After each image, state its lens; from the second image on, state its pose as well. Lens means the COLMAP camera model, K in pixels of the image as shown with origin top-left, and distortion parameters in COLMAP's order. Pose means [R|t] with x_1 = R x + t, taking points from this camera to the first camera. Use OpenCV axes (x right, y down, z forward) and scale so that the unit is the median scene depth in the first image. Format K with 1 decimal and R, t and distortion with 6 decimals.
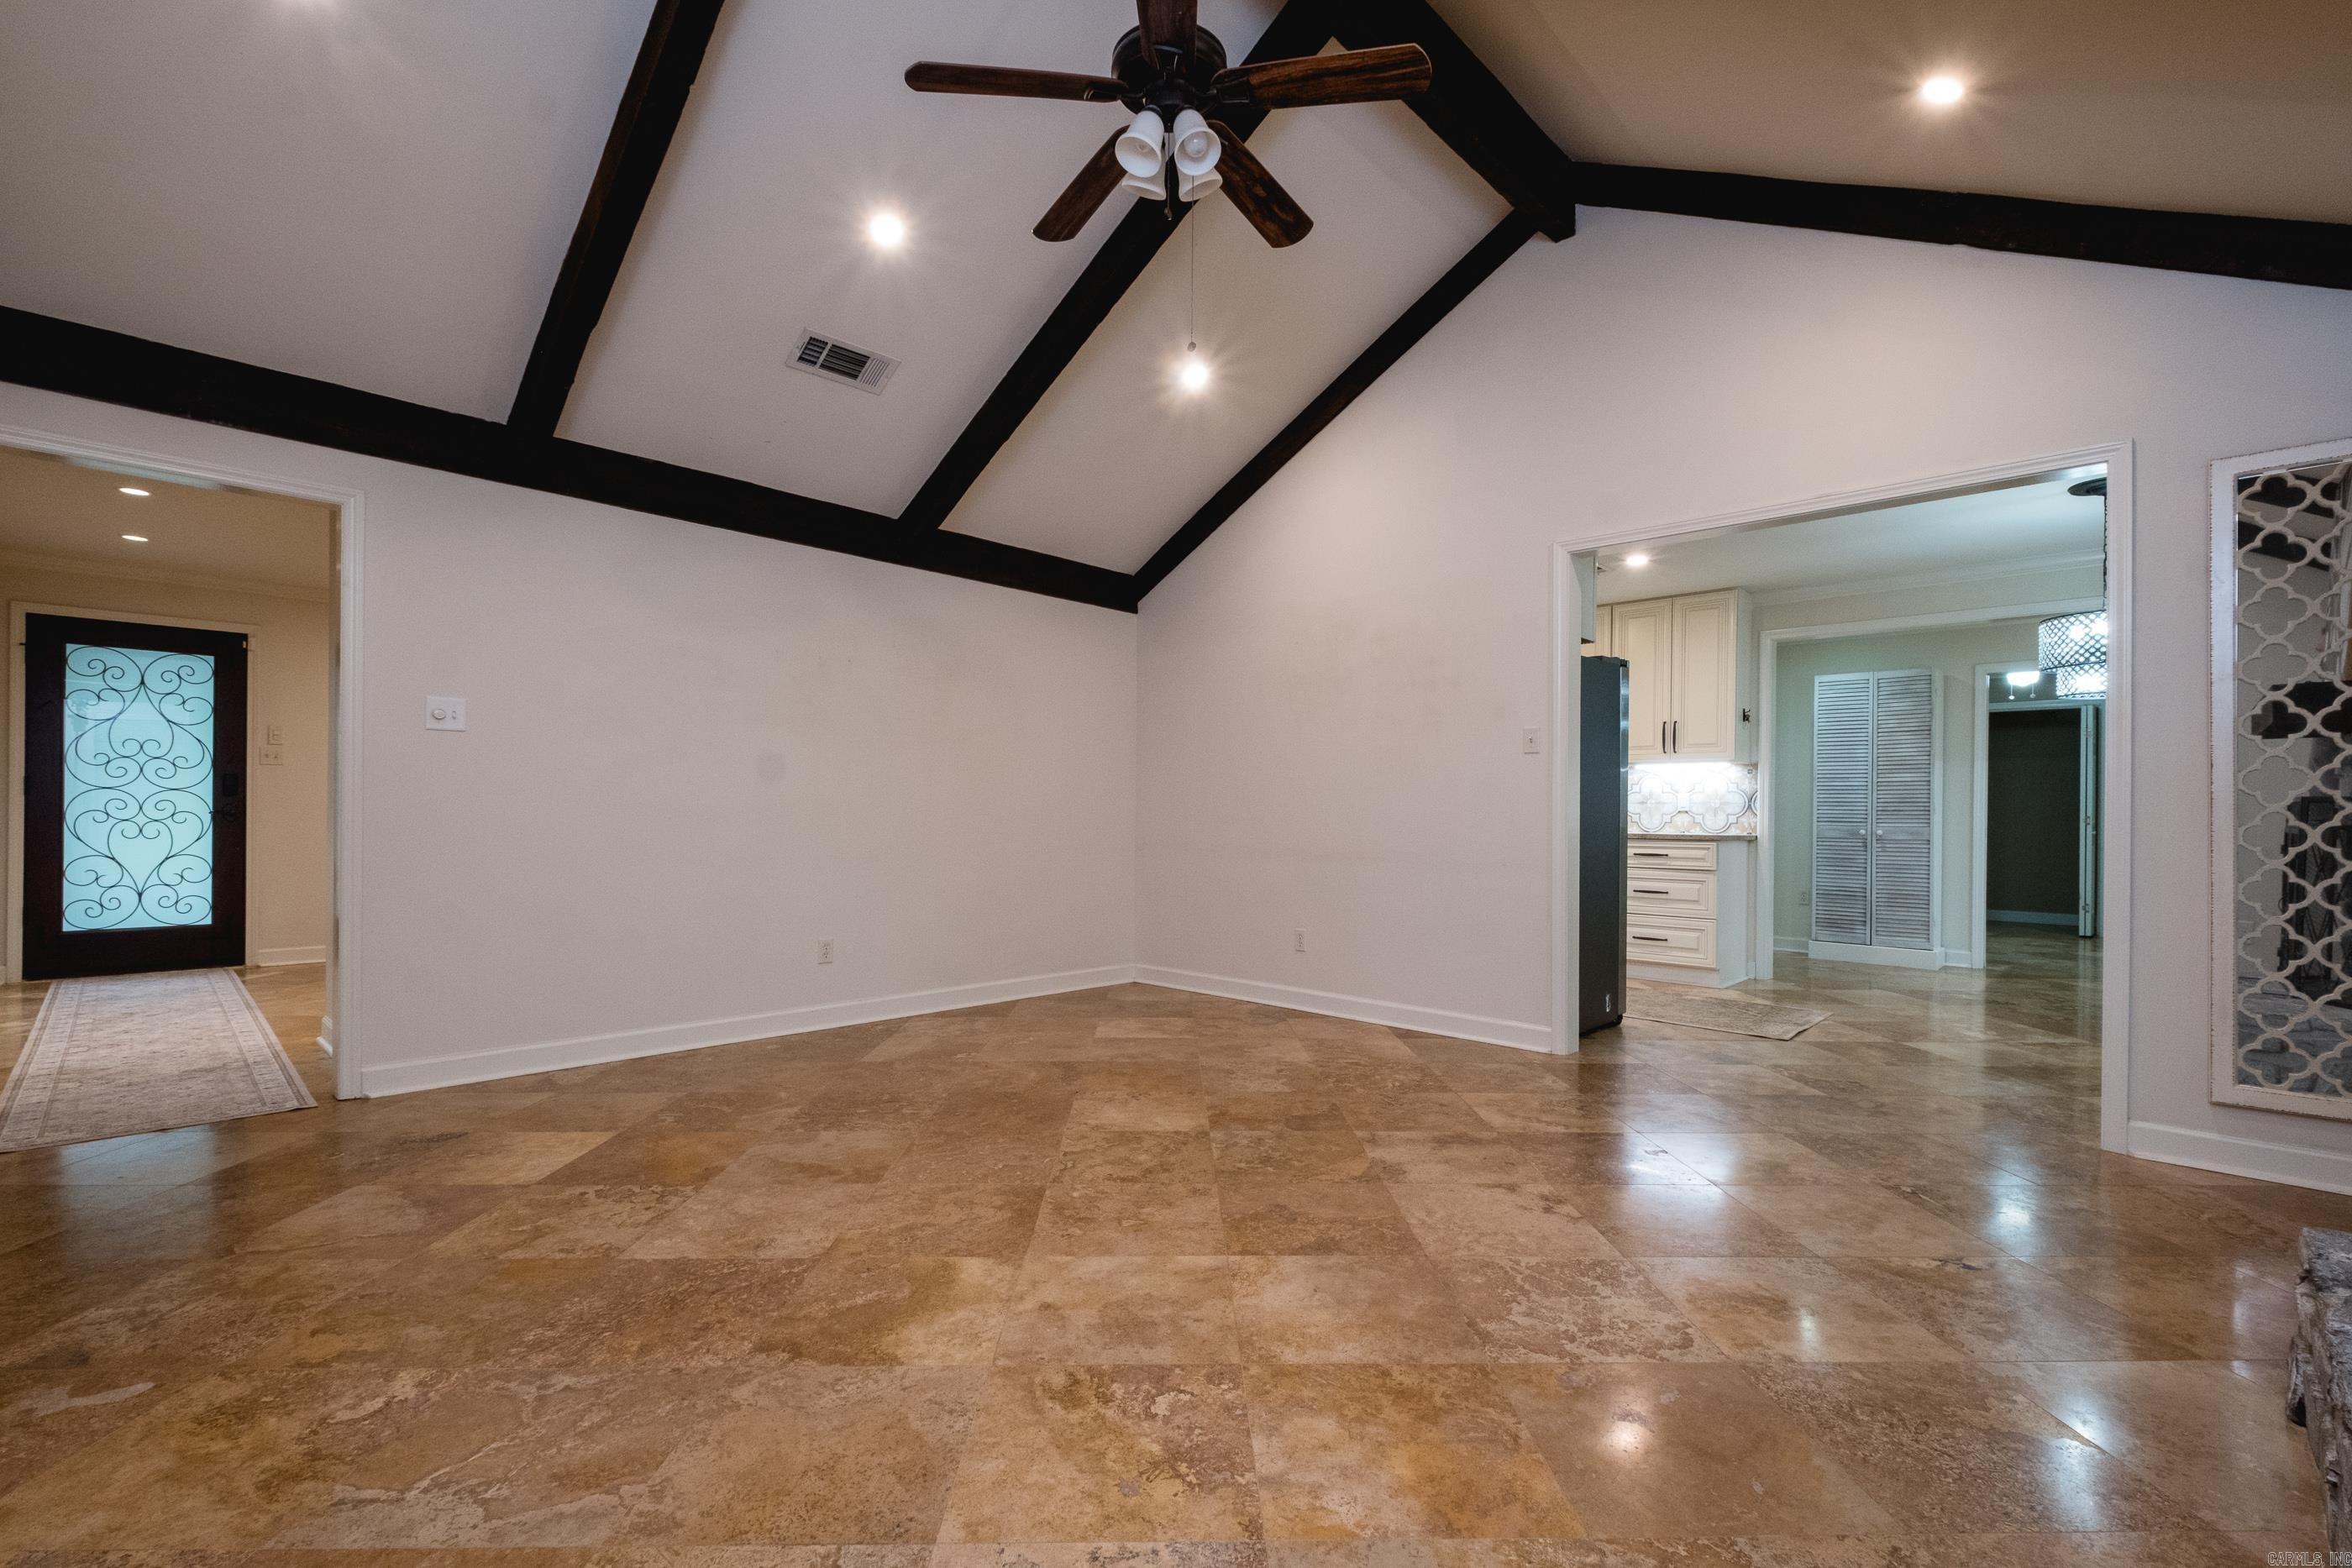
lens RADIAL K [[1017.4, 0, 1200.0], [0, 1017.4, 821.5], [0, 0, 1]] dist [0.008047, -0.005017]
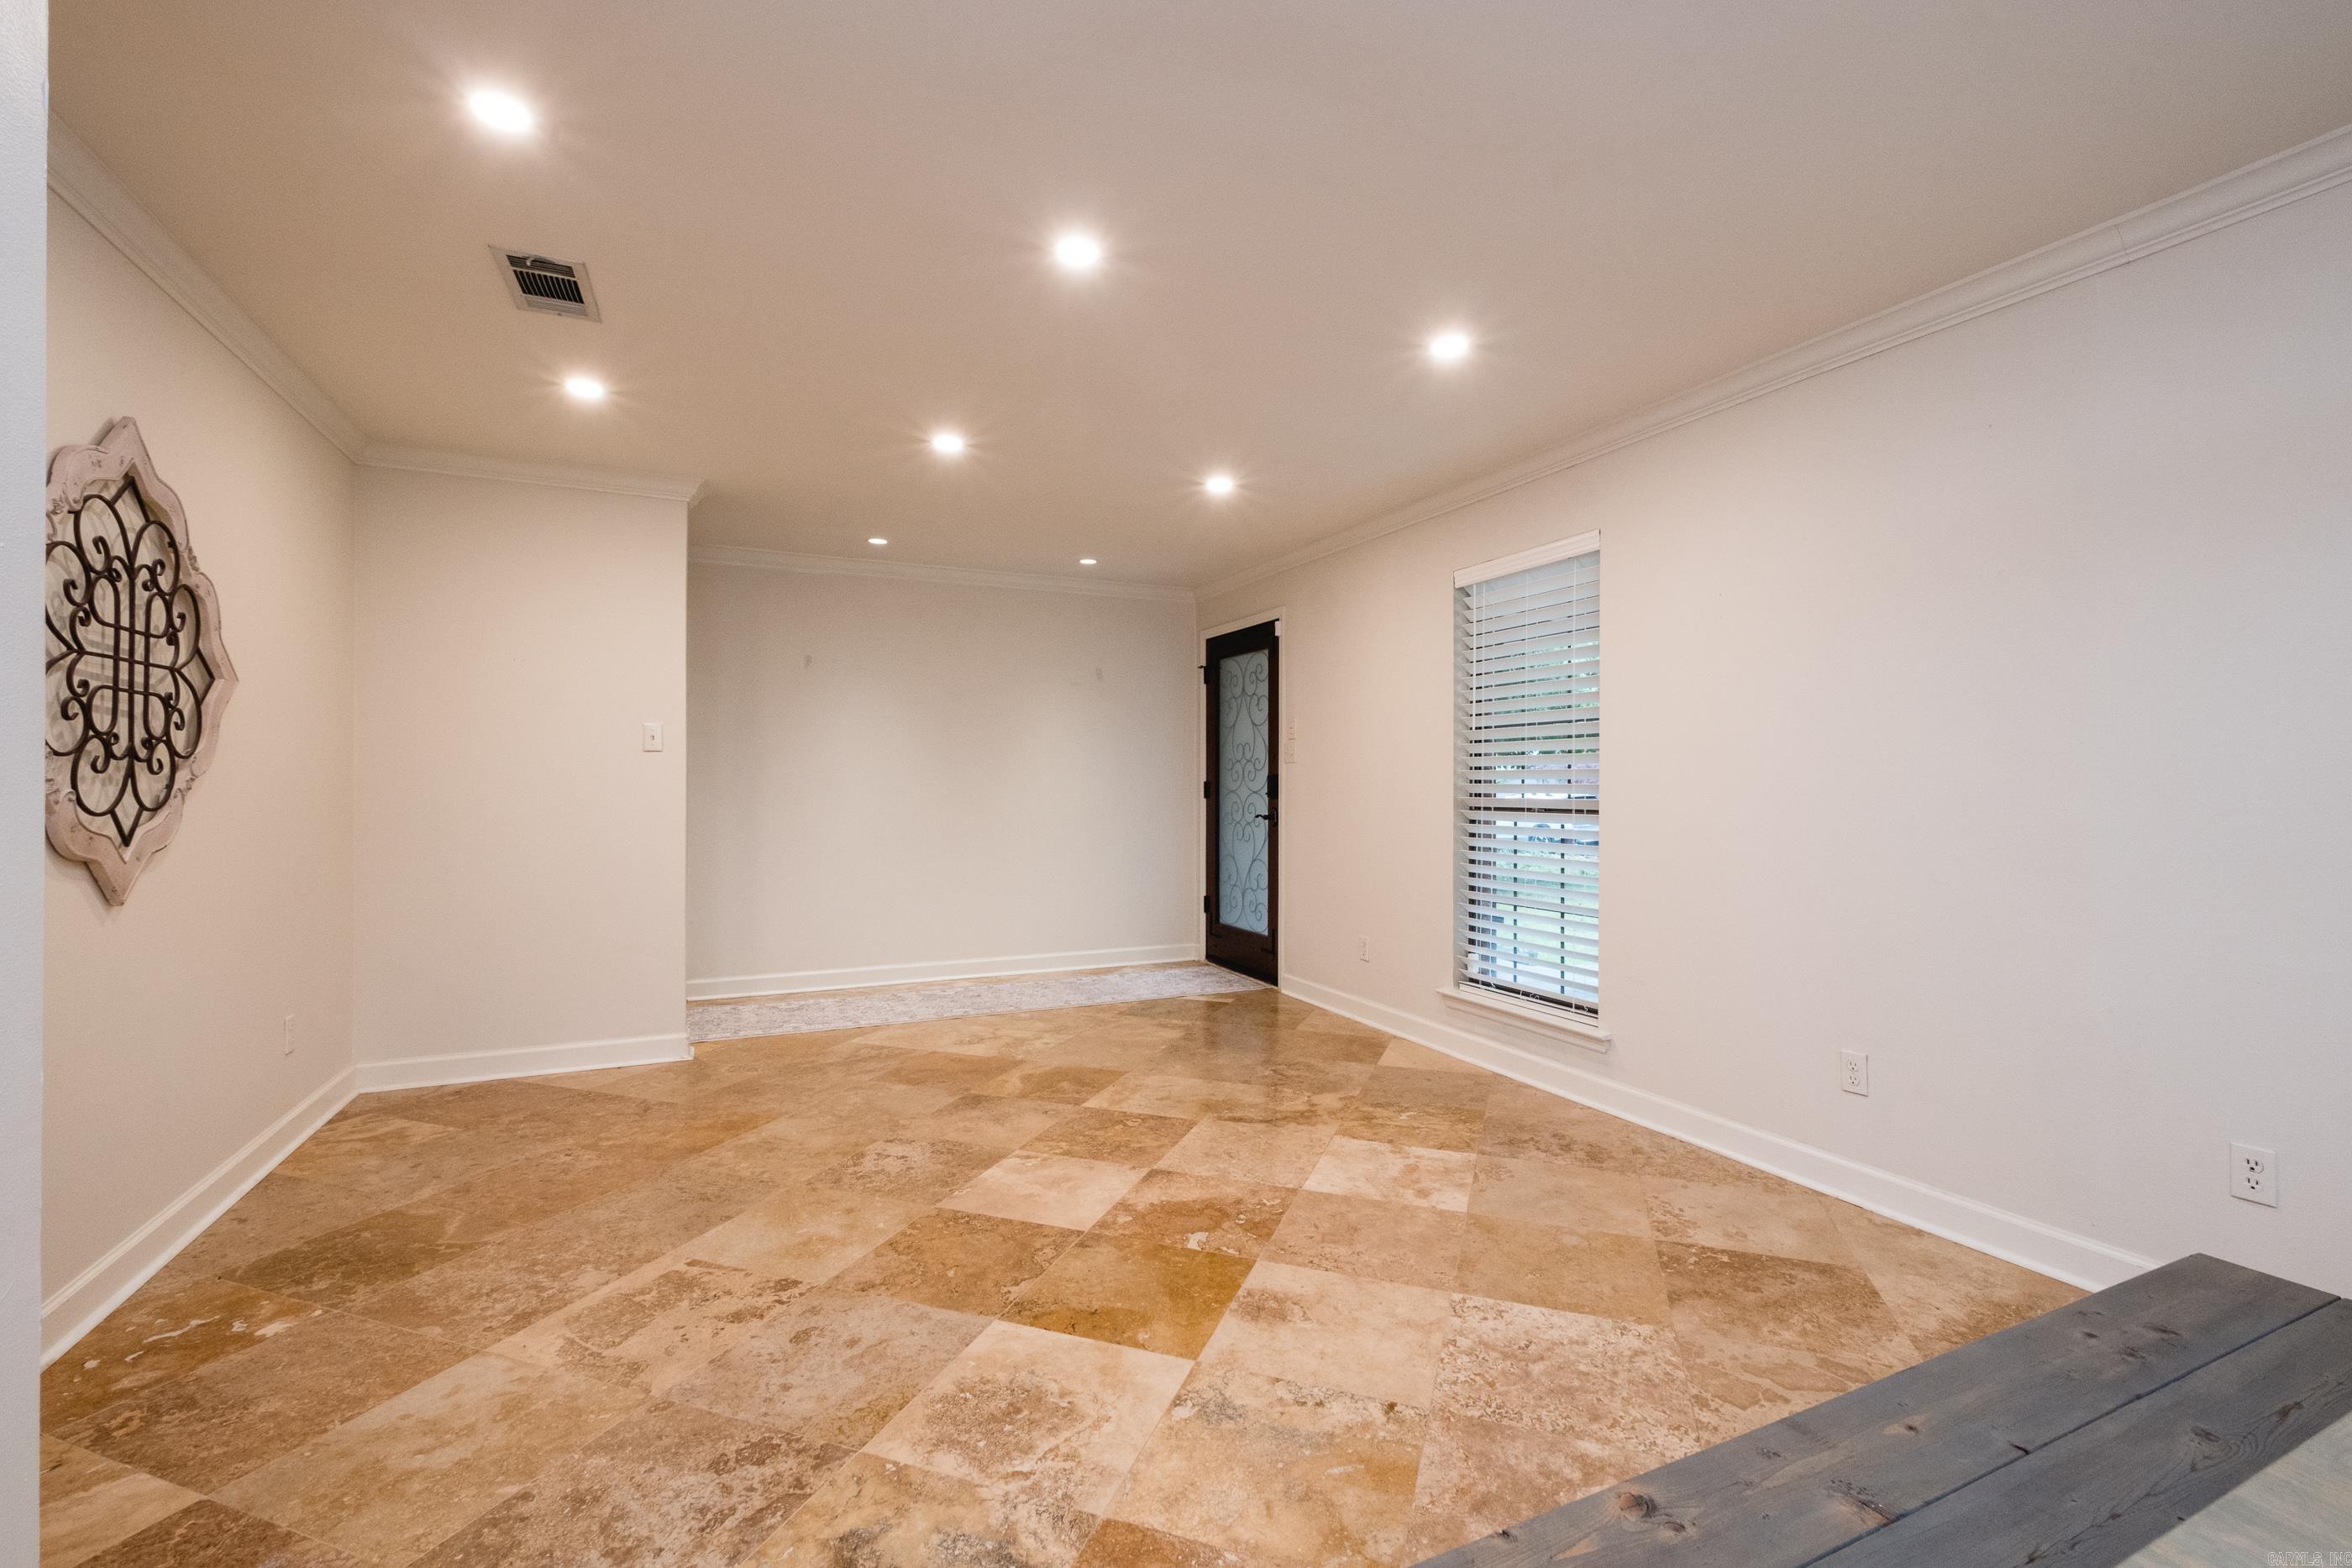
lens RADIAL K [[1017.4, 0, 1185.1], [0, 1017.4, 791.0], [0, 0, 1]] dist [0.008047, -0.005017]
pose [[-0.375168, -0.001043, -0.926956, -0.161280], [-0.011736, 0.999925, 0.003624, -0.068111], [0.926882, 0.012238, -0.375152, 2.482909]]
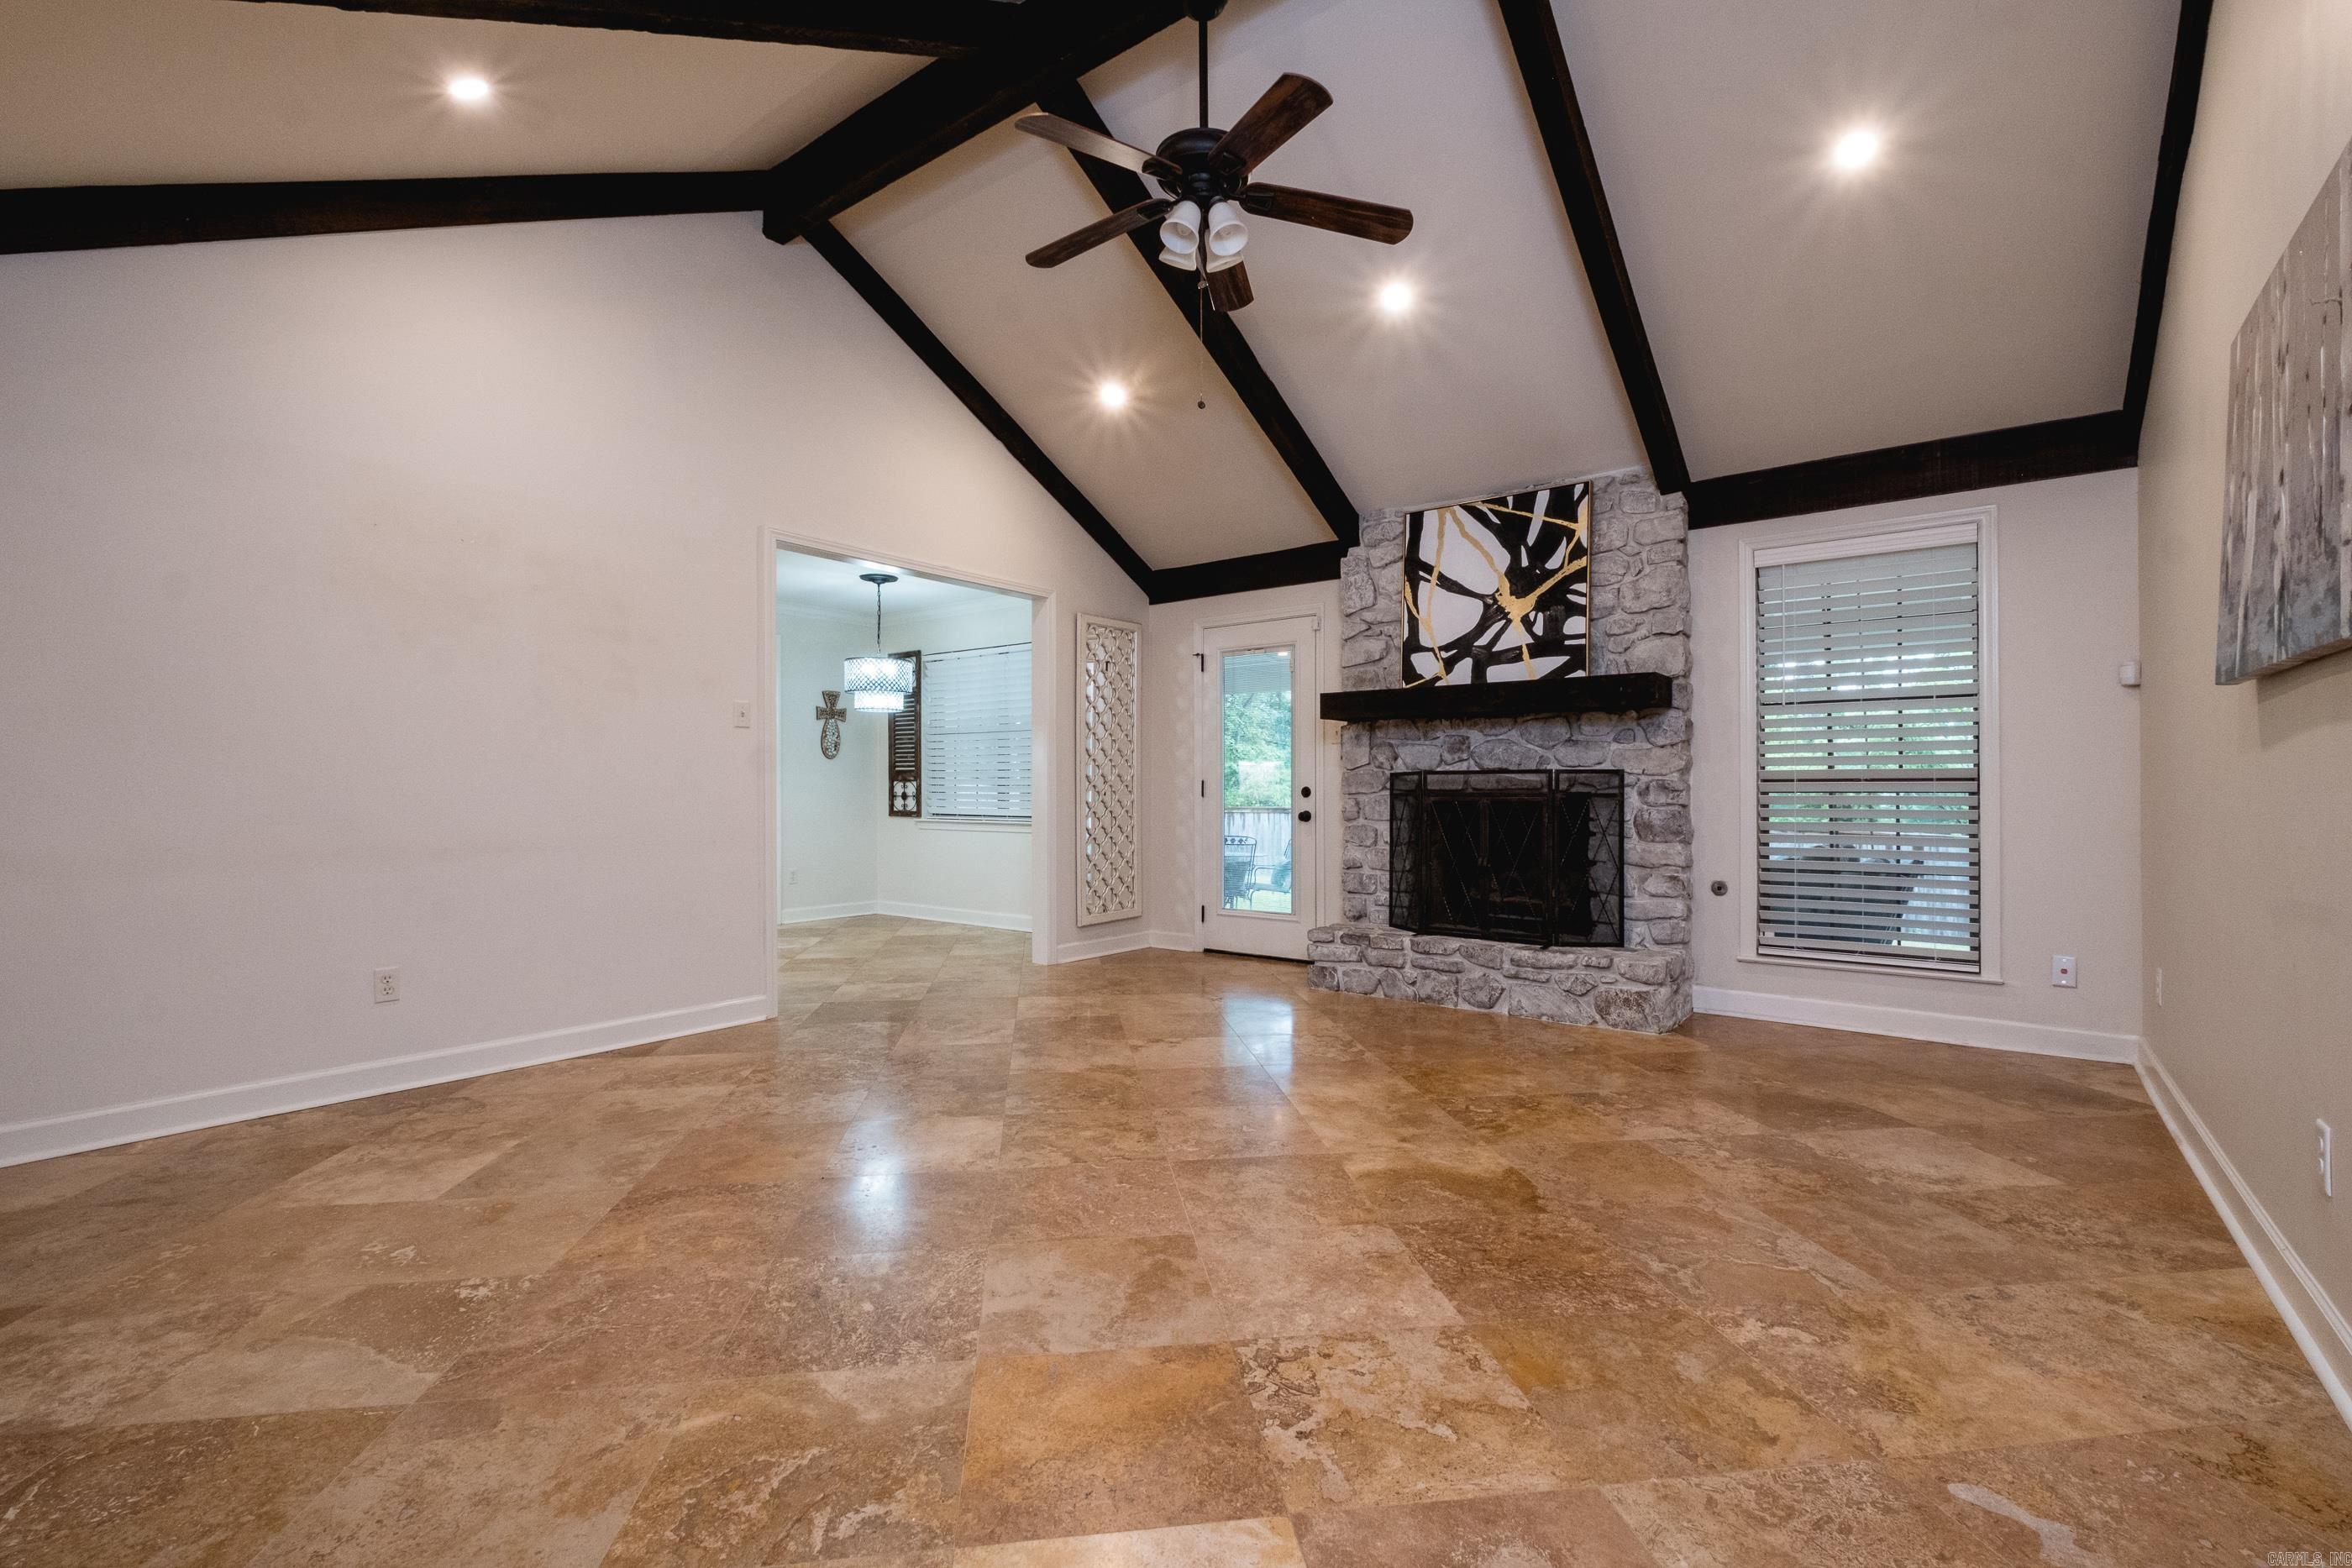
lens RADIAL K [[1017.4, 0, 1172.0], [0, 1017.4, 782.7], [0, 0, 1]] dist [0.008047, -0.005017]
pose [[-0.089816, -0.001779, 0.995957, -0.984363], [0.007959, 0.999965, 0.002504, -0.016056], [-0.995927, 0.008151, -0.089799, 0.931388]]
